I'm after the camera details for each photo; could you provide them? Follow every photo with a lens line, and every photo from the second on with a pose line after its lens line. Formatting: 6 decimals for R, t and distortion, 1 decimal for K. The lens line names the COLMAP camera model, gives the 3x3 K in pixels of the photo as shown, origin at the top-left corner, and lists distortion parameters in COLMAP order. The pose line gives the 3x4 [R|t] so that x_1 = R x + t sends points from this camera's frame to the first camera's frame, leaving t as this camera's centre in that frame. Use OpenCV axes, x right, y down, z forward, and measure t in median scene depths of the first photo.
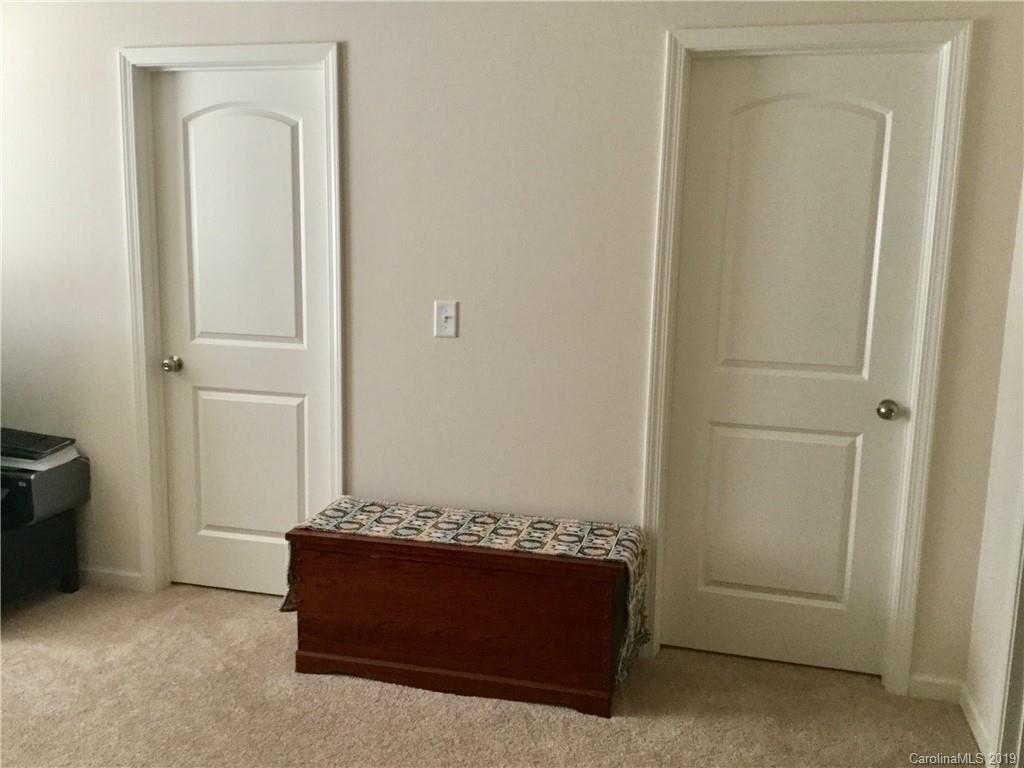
lens RADIAL K [[931.0, 0, 512.0], [0, 931.0, 384.0], [0, 0, 1]] dist [-0.000853, -0.004717]
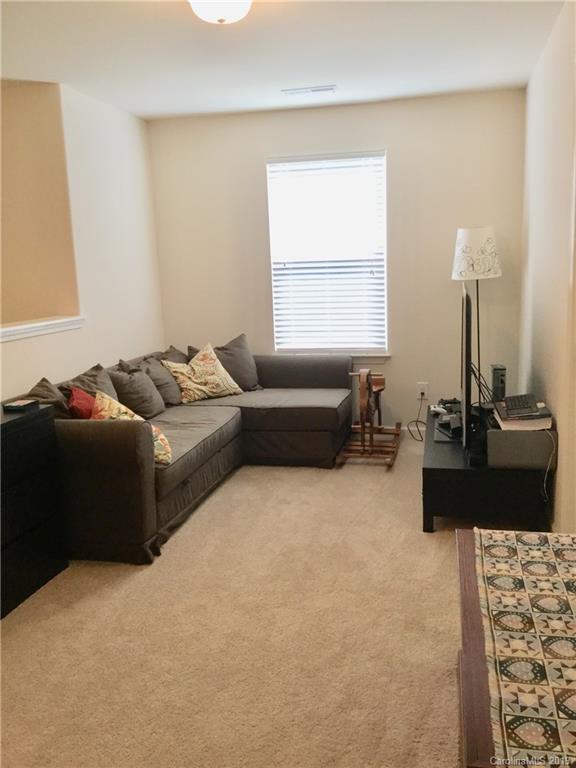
lens RADIAL K [[698.2, 0, 288.0], [0, 698.2, 384.0], [0, 0, 1]] dist [-0.000853, -0.004717]
pose [[0.040029, 0.154330, -0.987208, 0.452469], [-0.130487, 0.980346, 0.147966, -0.077252], [0.990642, 0.122895, 0.059381, 0.741822]]
